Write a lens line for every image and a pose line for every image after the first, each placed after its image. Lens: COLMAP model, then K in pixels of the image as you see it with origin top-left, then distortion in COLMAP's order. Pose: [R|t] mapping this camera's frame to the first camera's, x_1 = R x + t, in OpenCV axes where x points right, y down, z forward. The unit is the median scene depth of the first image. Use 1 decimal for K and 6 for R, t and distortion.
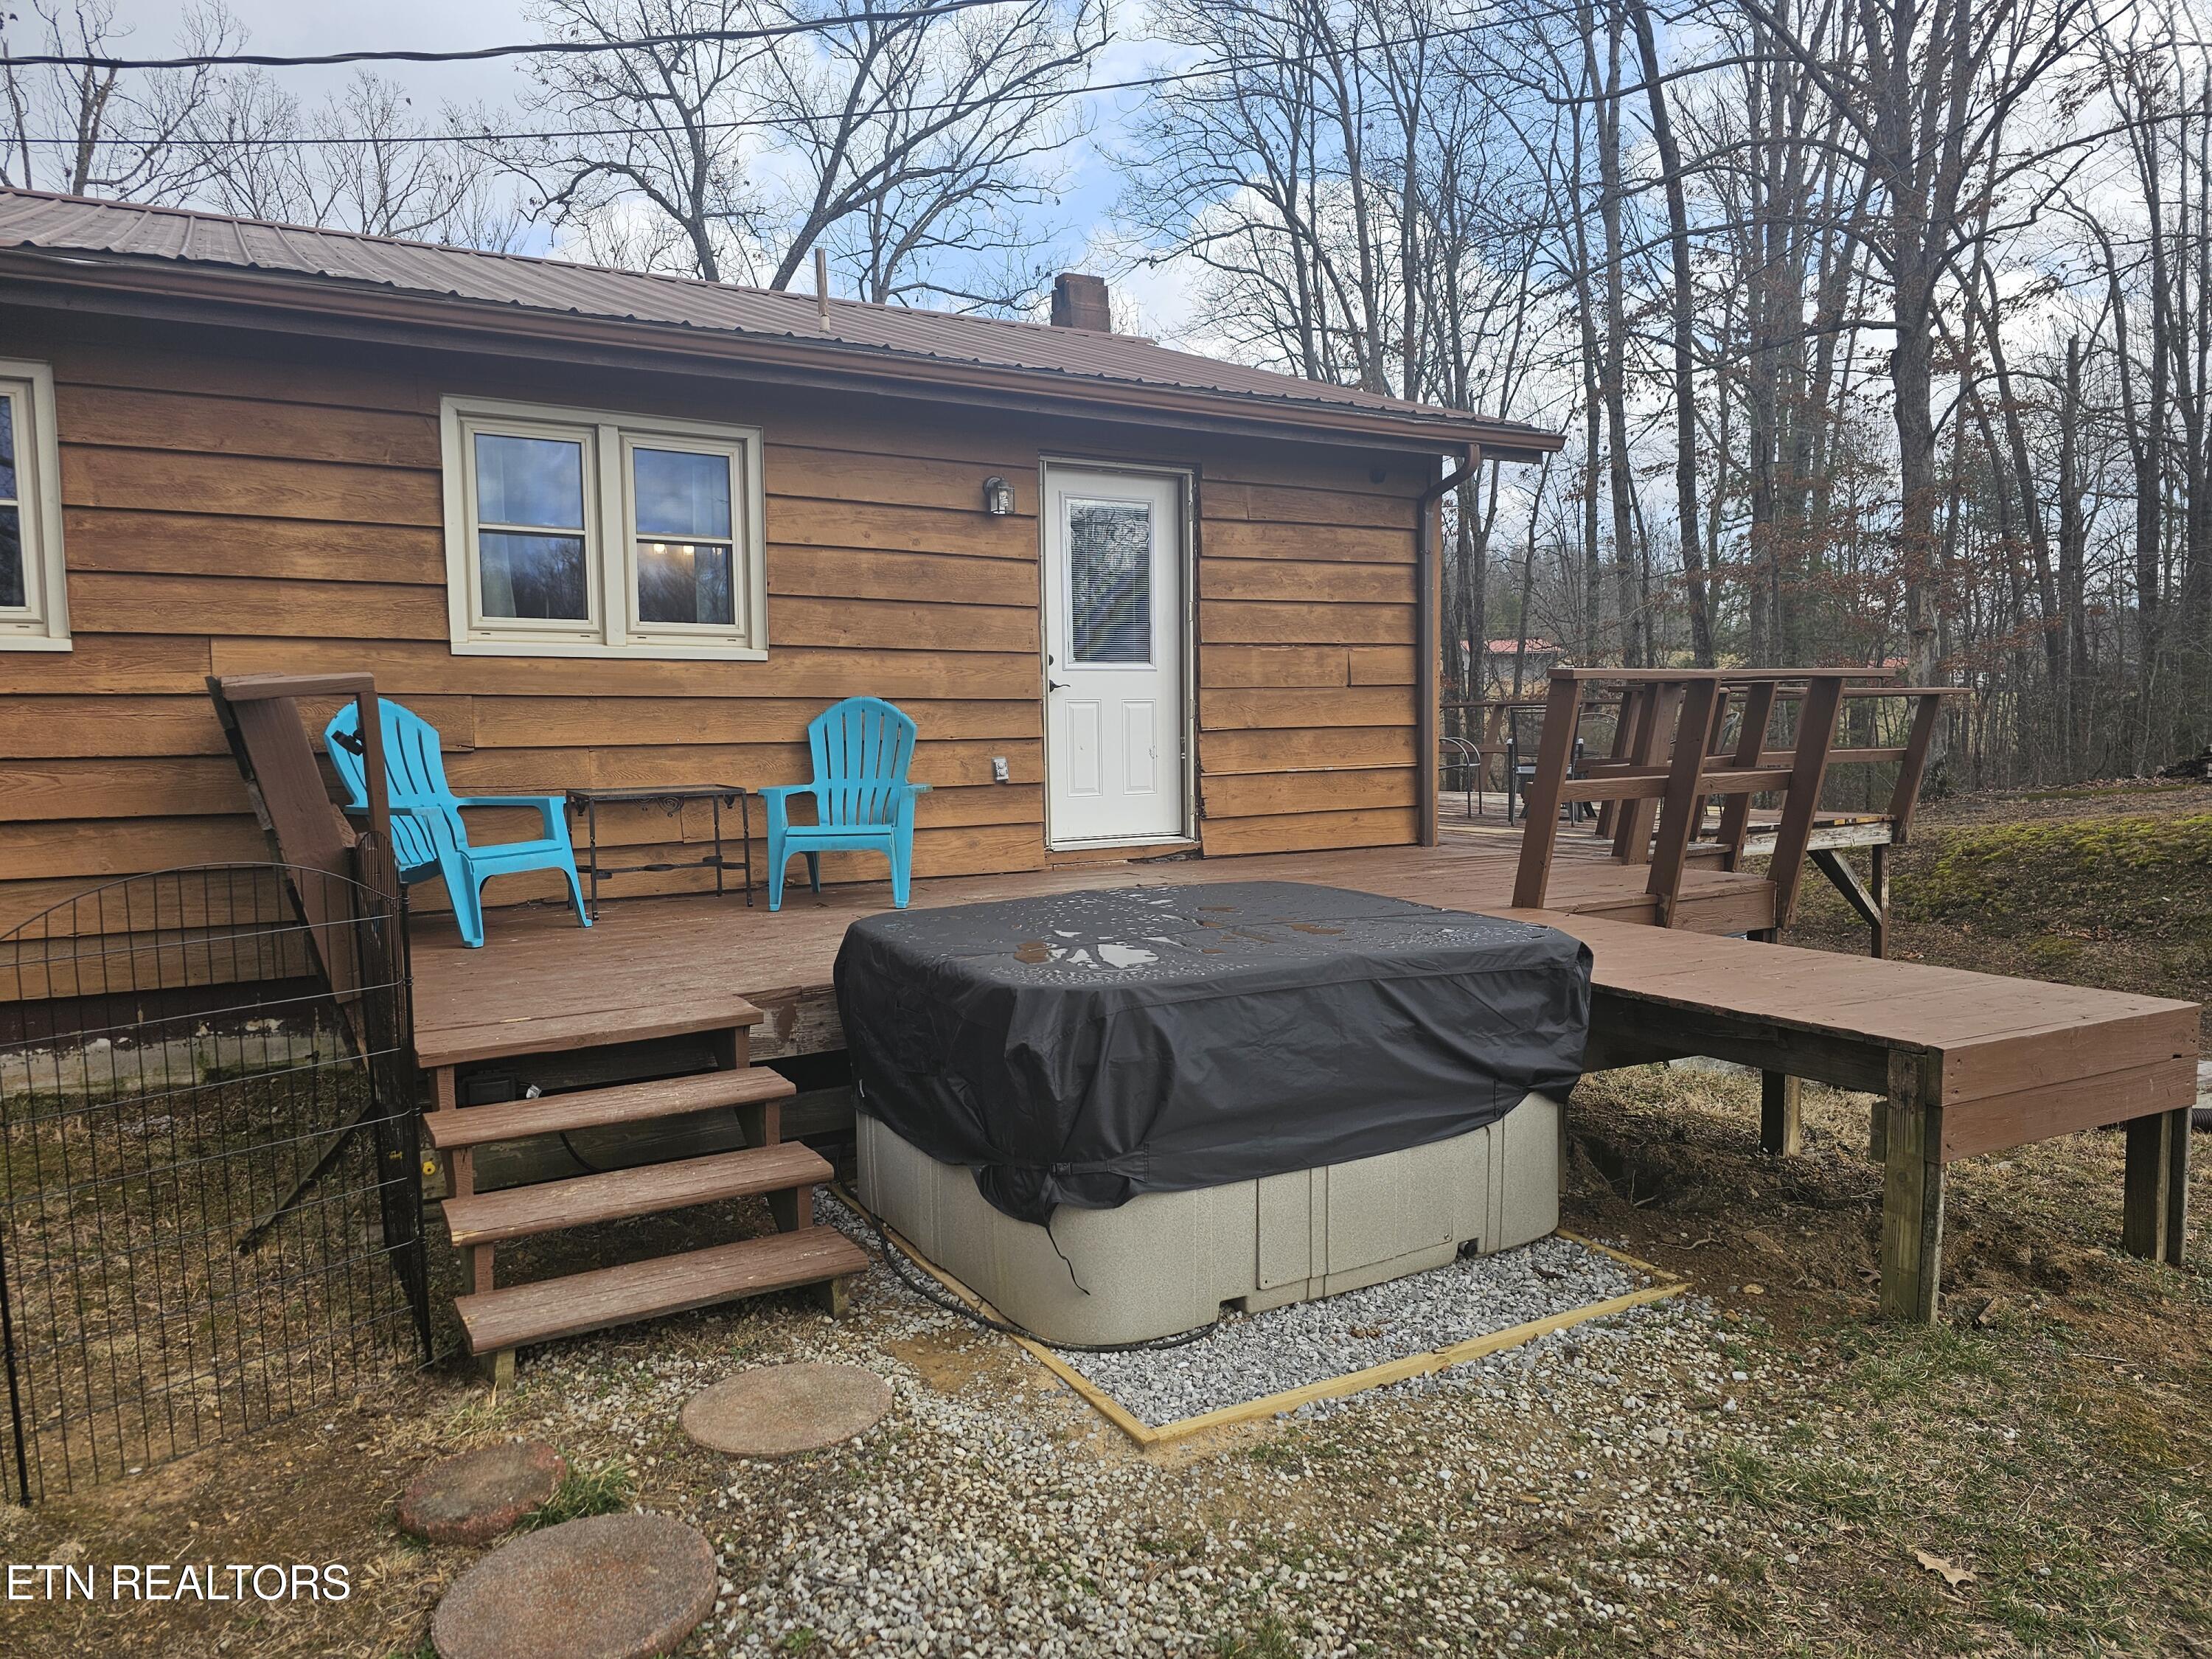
lens RADIAL K [[1495.0, 0, 1110.7], [0, 1495.0, 836.7], [0, 0, 1]] dist [0.043249, -0.002151]
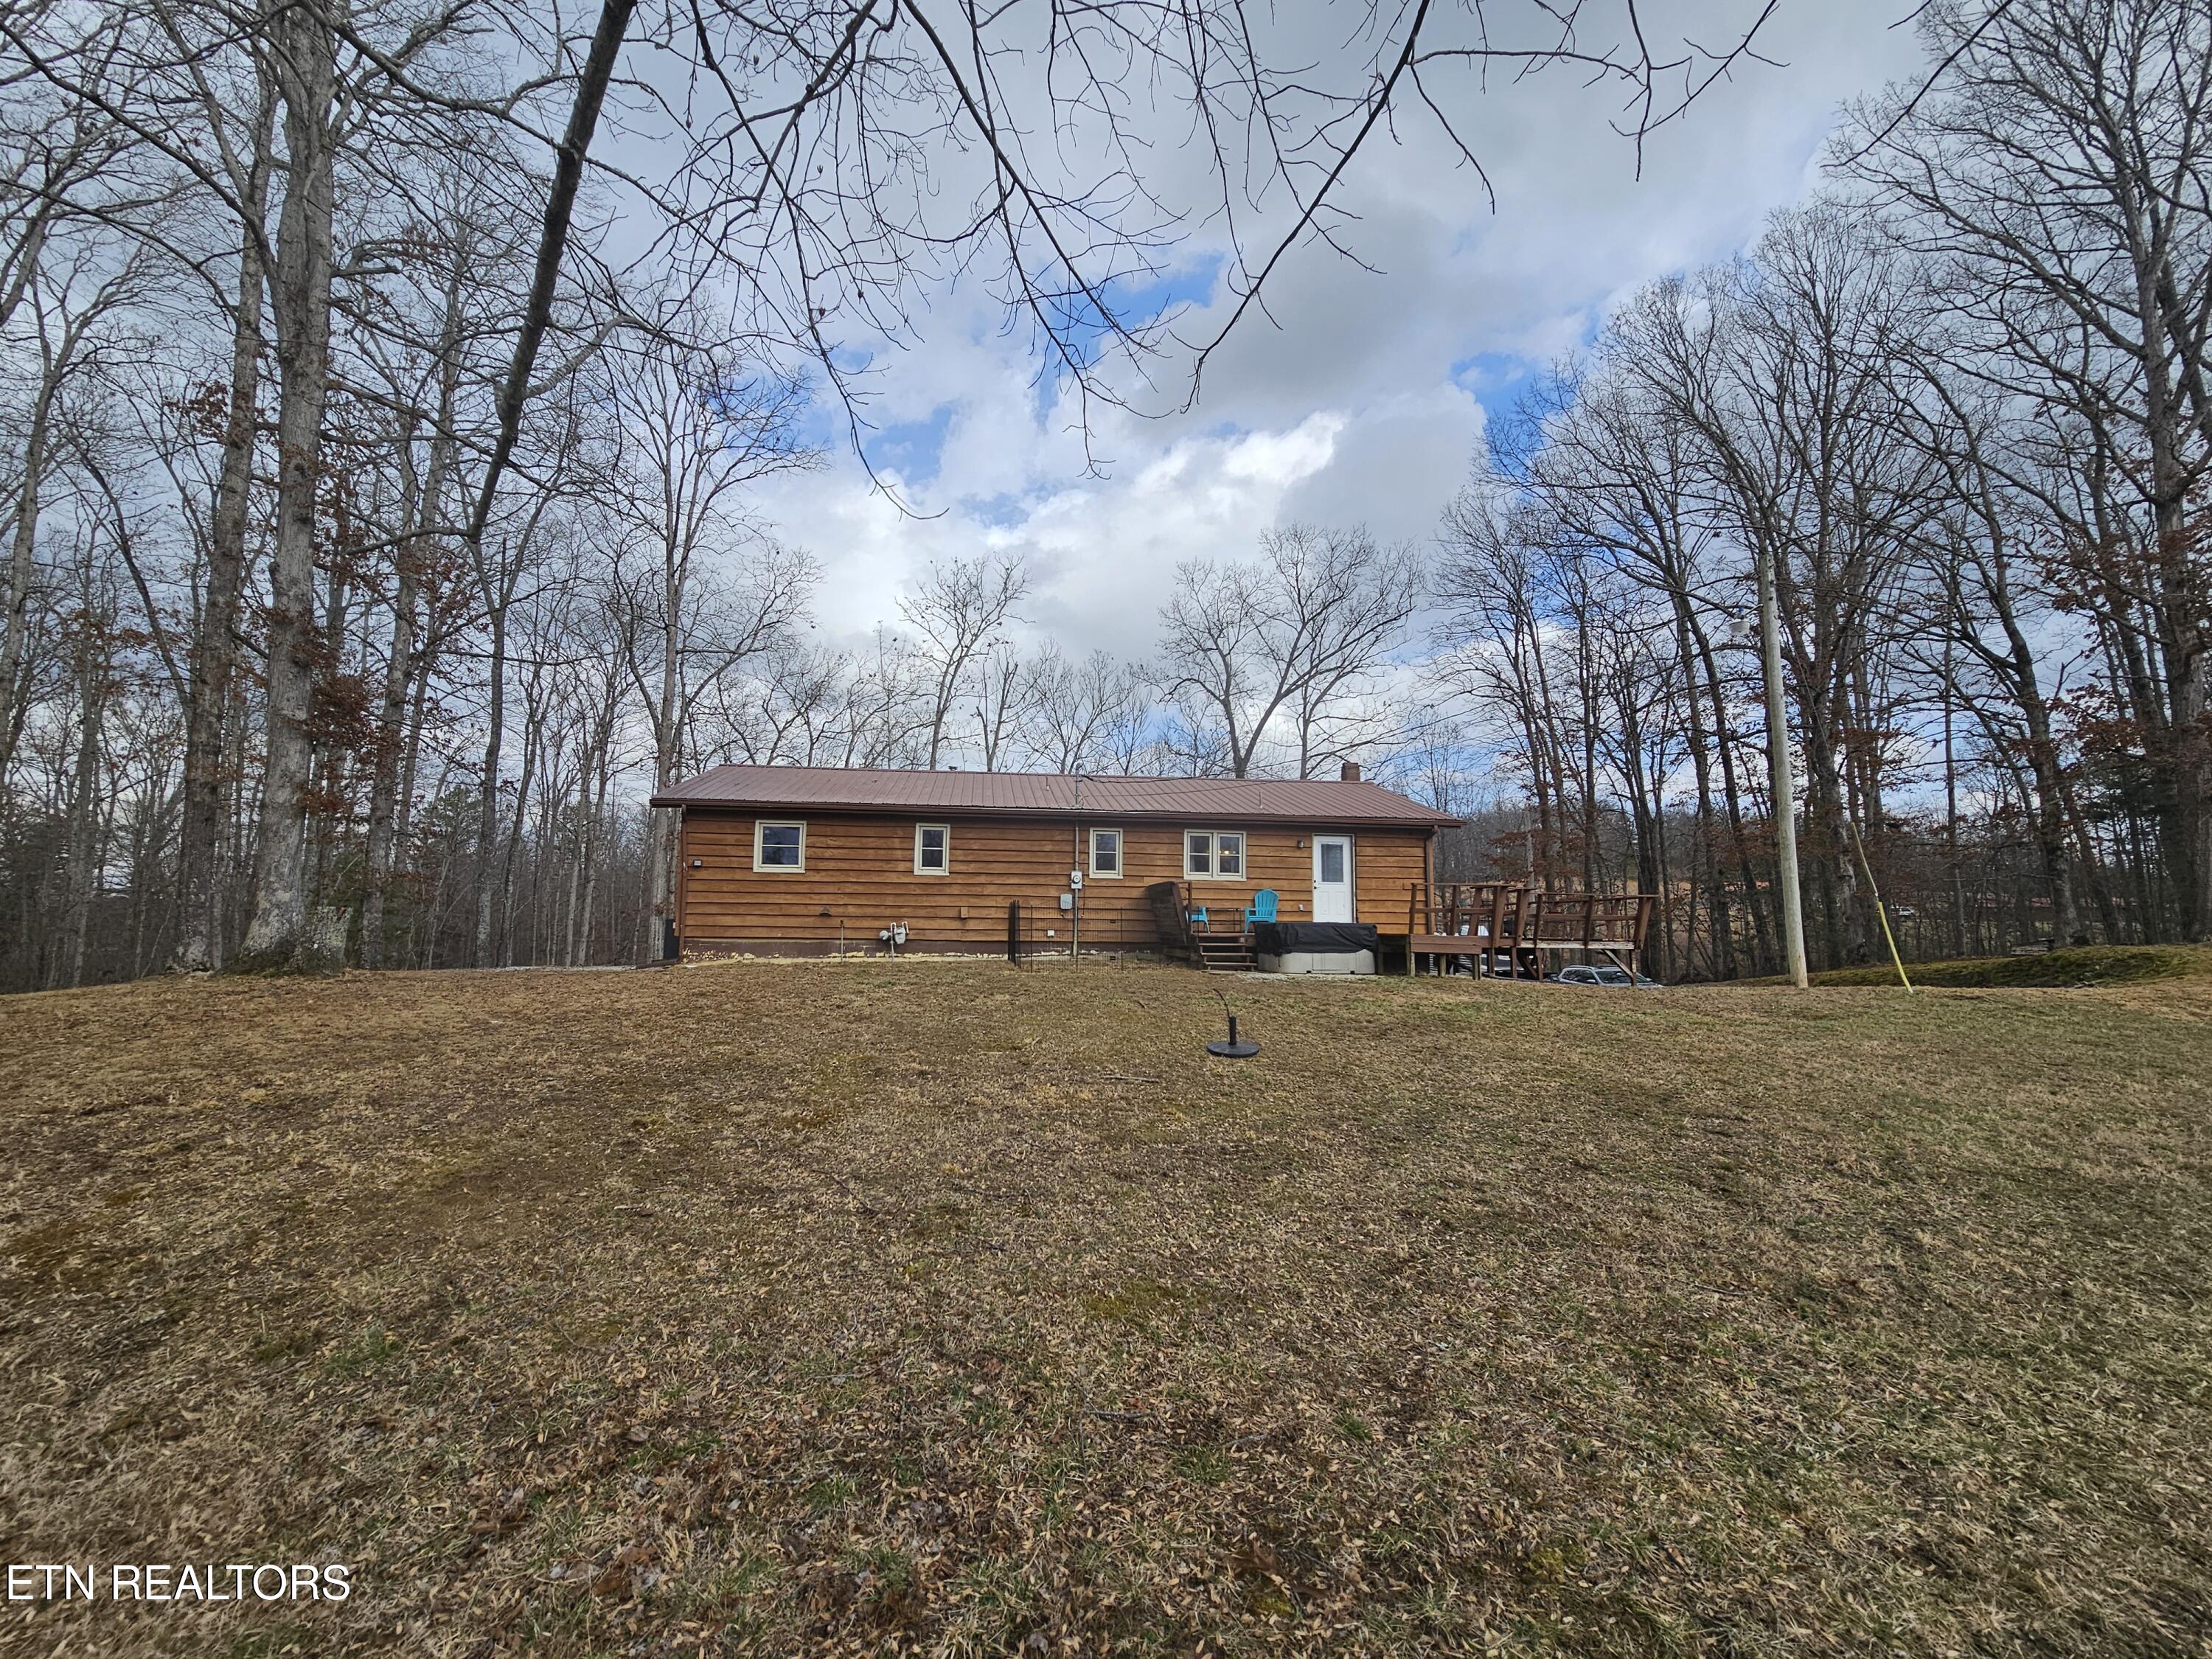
lens RADIAL K [[888.4, 0, 1104.4], [0, 888.4, 821.7], [0, 0, 1]] dist [0.001561, -0.000836]
pose [[0.924647, -0.023155, -0.380121, 0.233267], [-0.051978, 0.981136, -0.186202, 0.133490], [0.377262, 0.191929, 0.906000, -0.948056]]
